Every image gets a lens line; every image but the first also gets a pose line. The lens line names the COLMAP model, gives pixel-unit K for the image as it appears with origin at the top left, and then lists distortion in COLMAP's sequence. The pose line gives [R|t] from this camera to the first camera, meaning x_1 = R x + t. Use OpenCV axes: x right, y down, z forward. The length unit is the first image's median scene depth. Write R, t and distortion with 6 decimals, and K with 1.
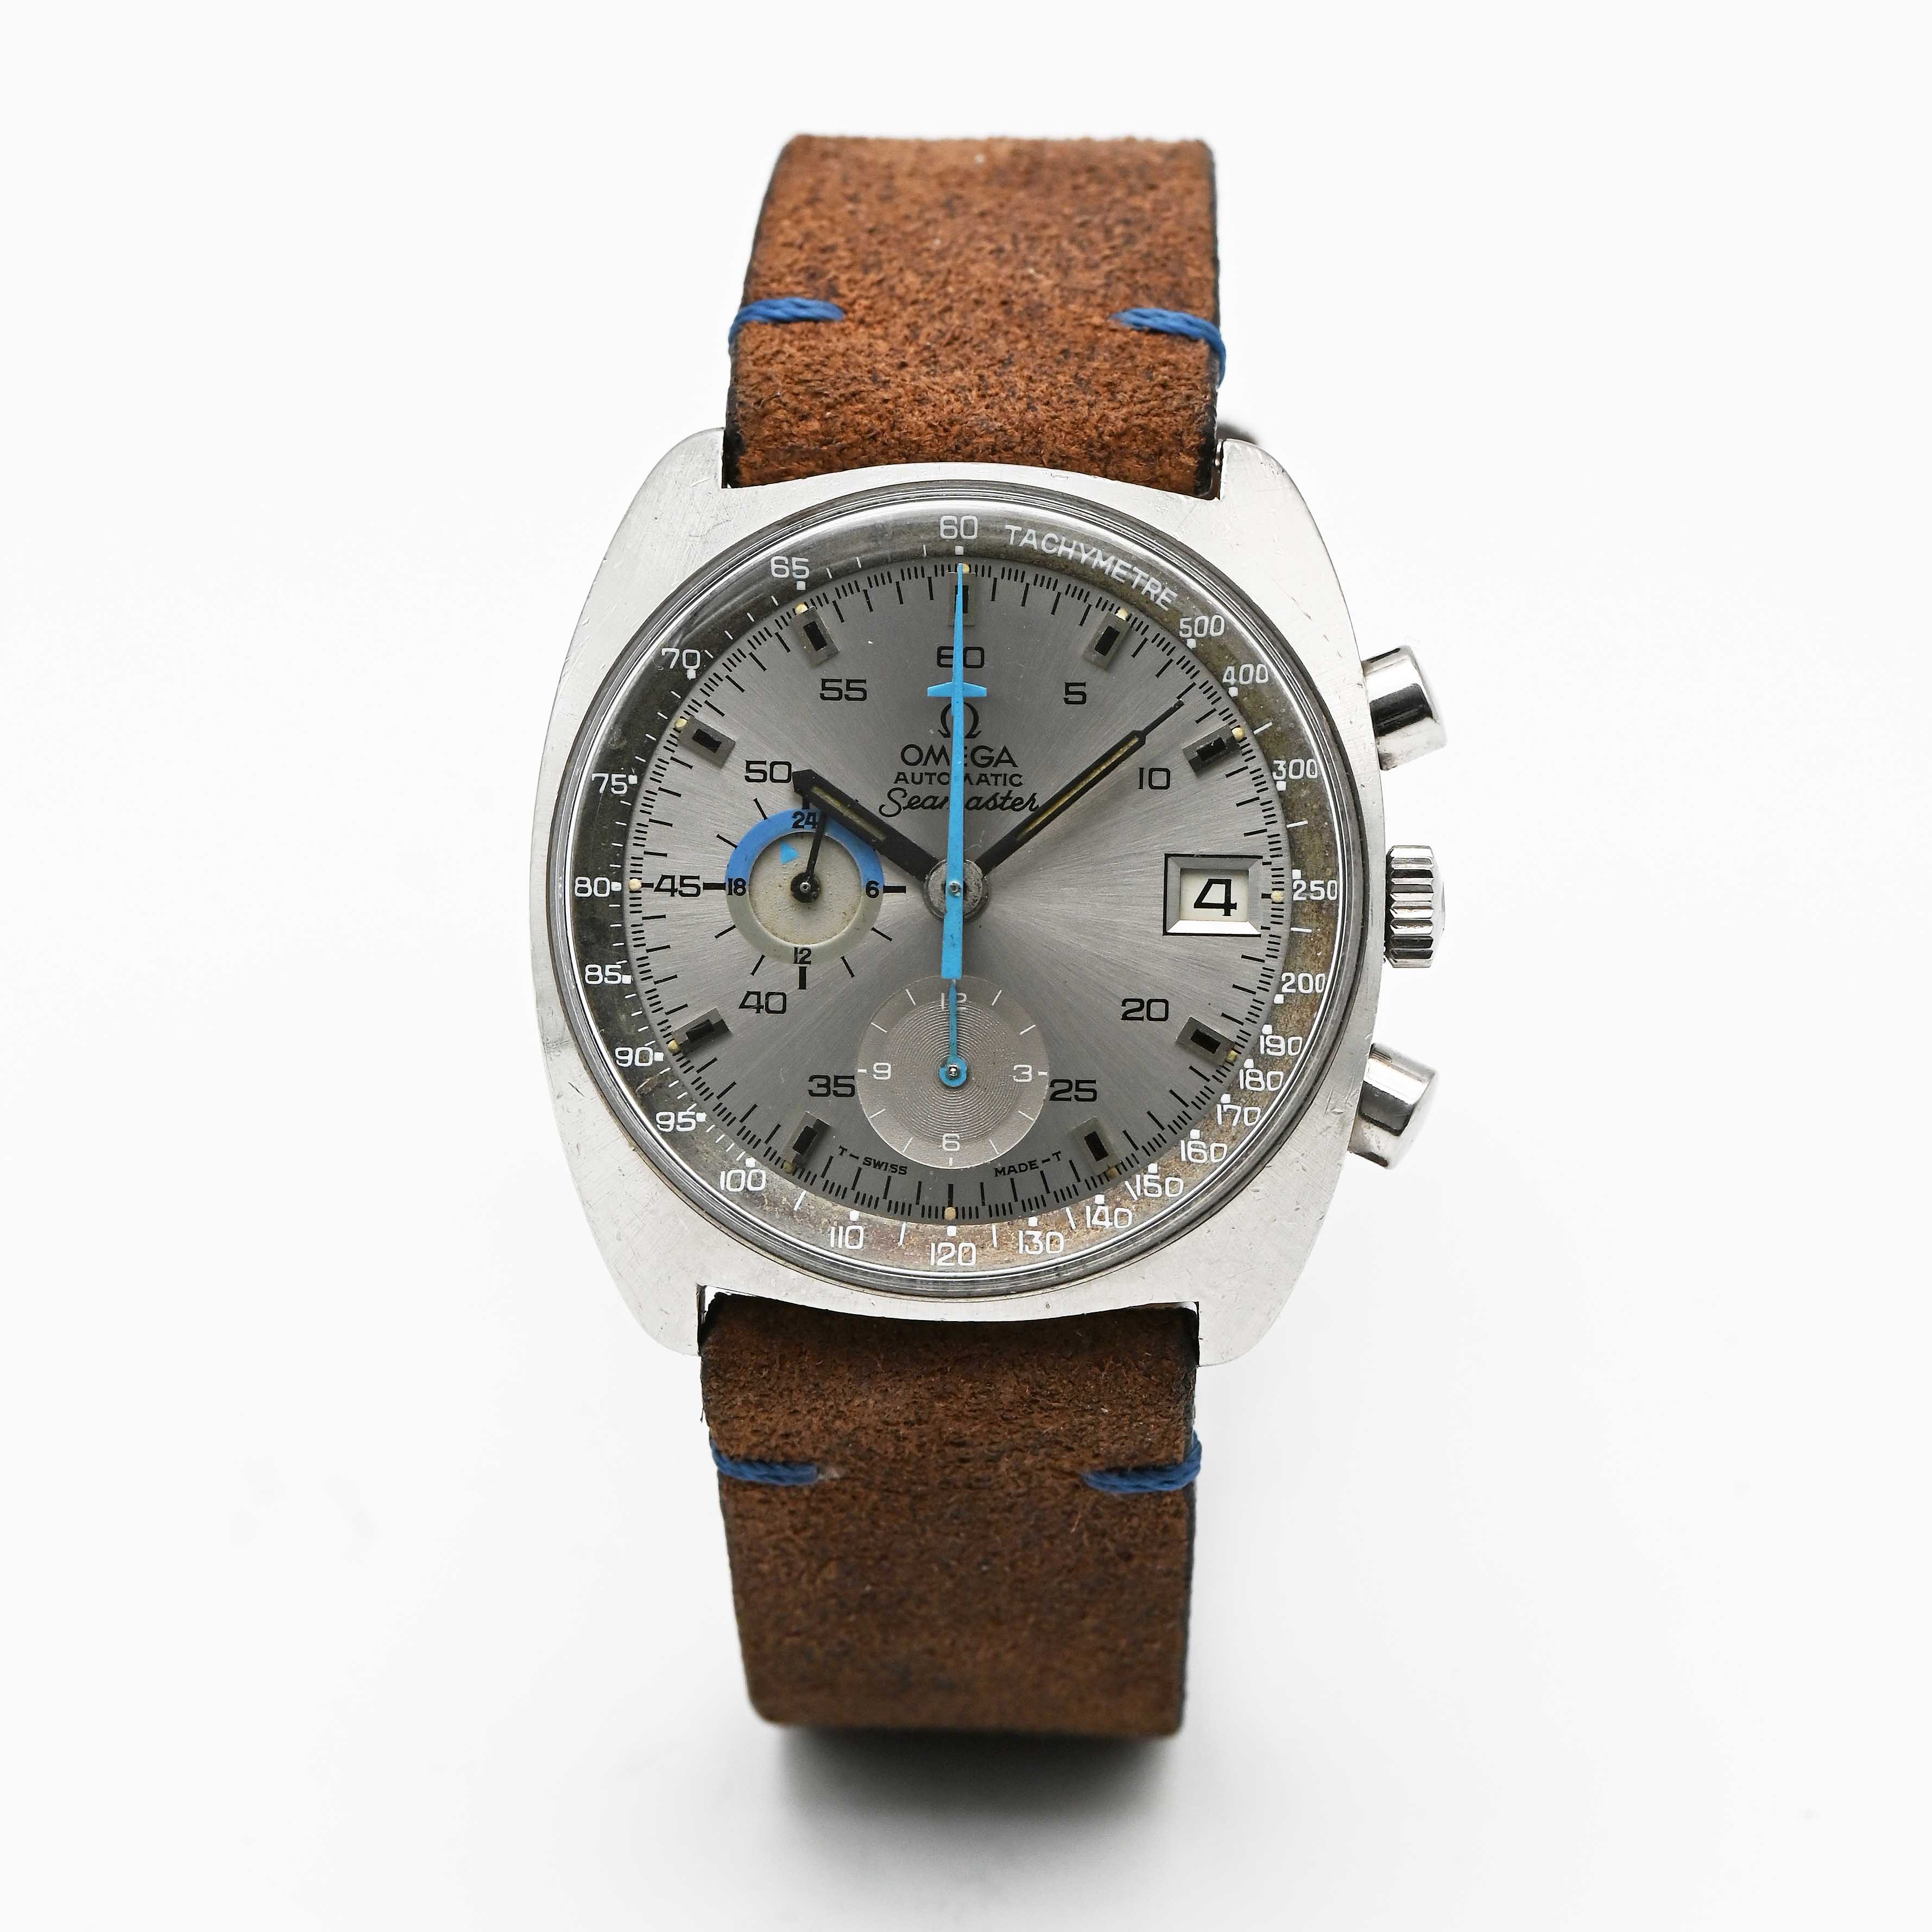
lens RADIAL K [[9918.4, 0, 966.0], [0, 9918.4, 966.0], [0, 0, 1]] dist [1.063732, -6.024983]
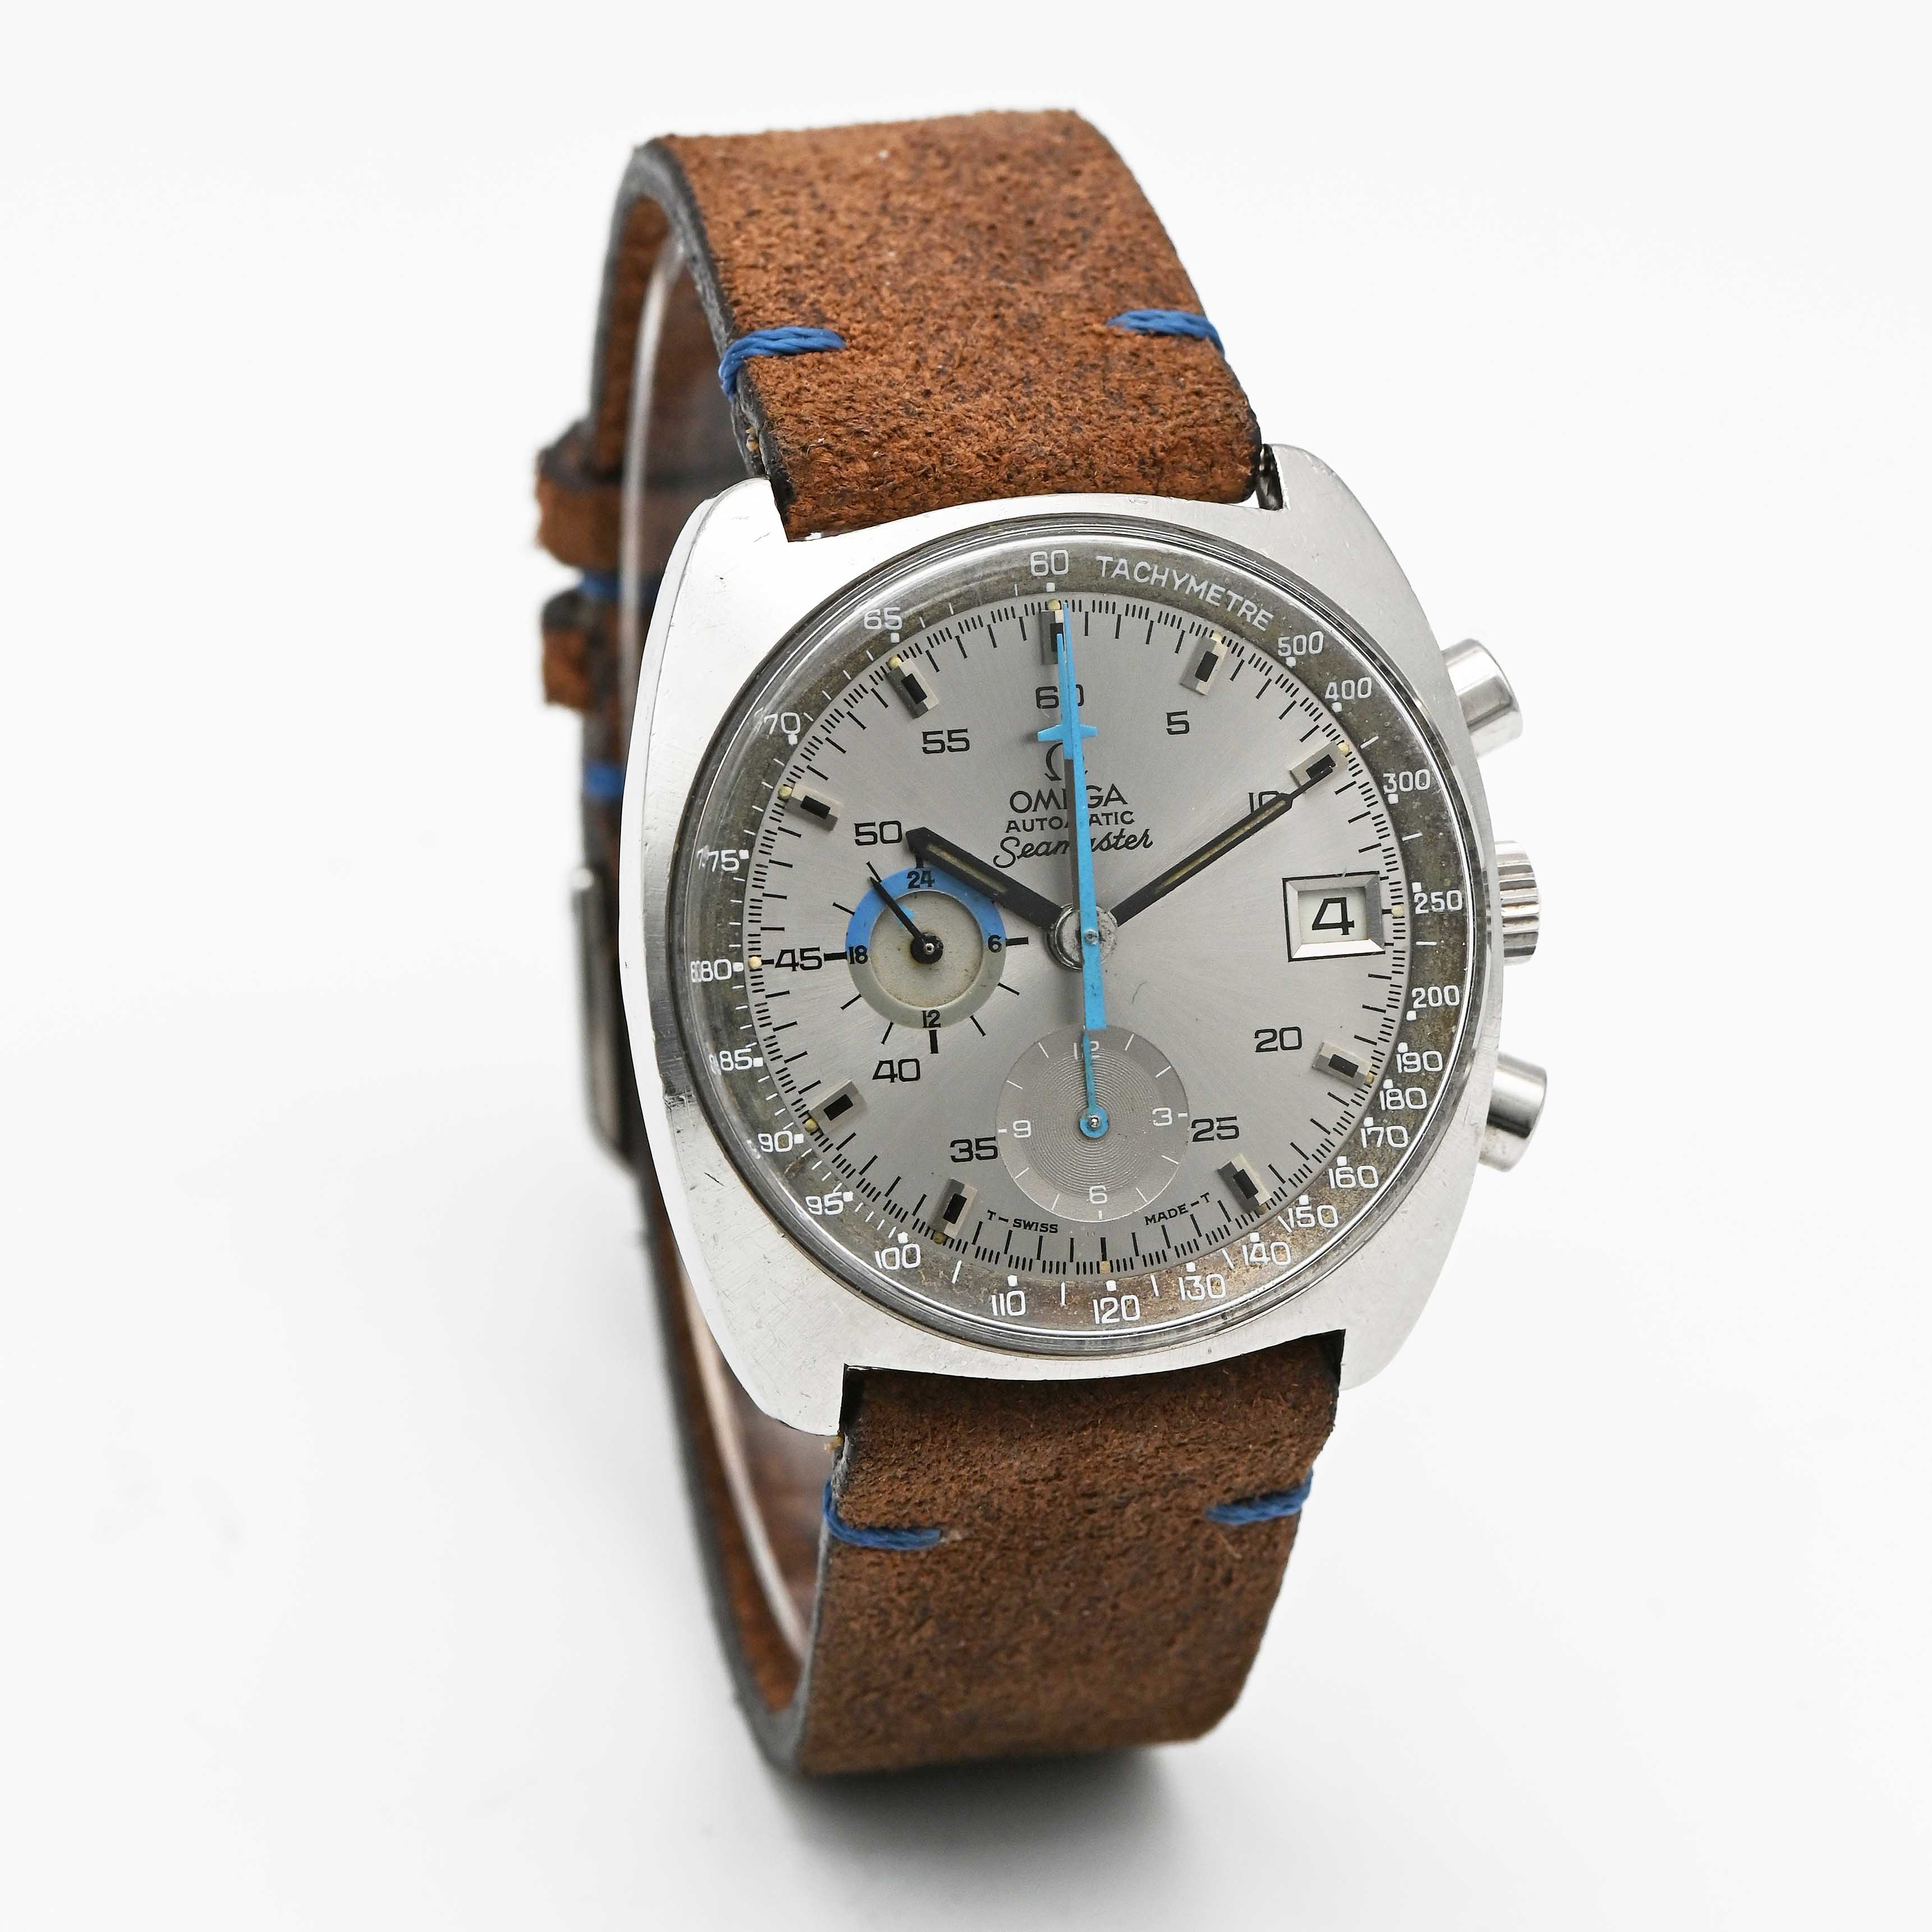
lens RADIAL K [[9918.4, 0, 966.0], [0, 9918.4, 966.0], [0, 0, 1]] dist [1.063732, -6.024983]
pose [[0.962367, -0.099233, 0.252989, -0.257959], [0.084225, 0.994020, 0.069508, -0.073273], [-0.258373, -0.045584, 0.964969, 0.063904]]
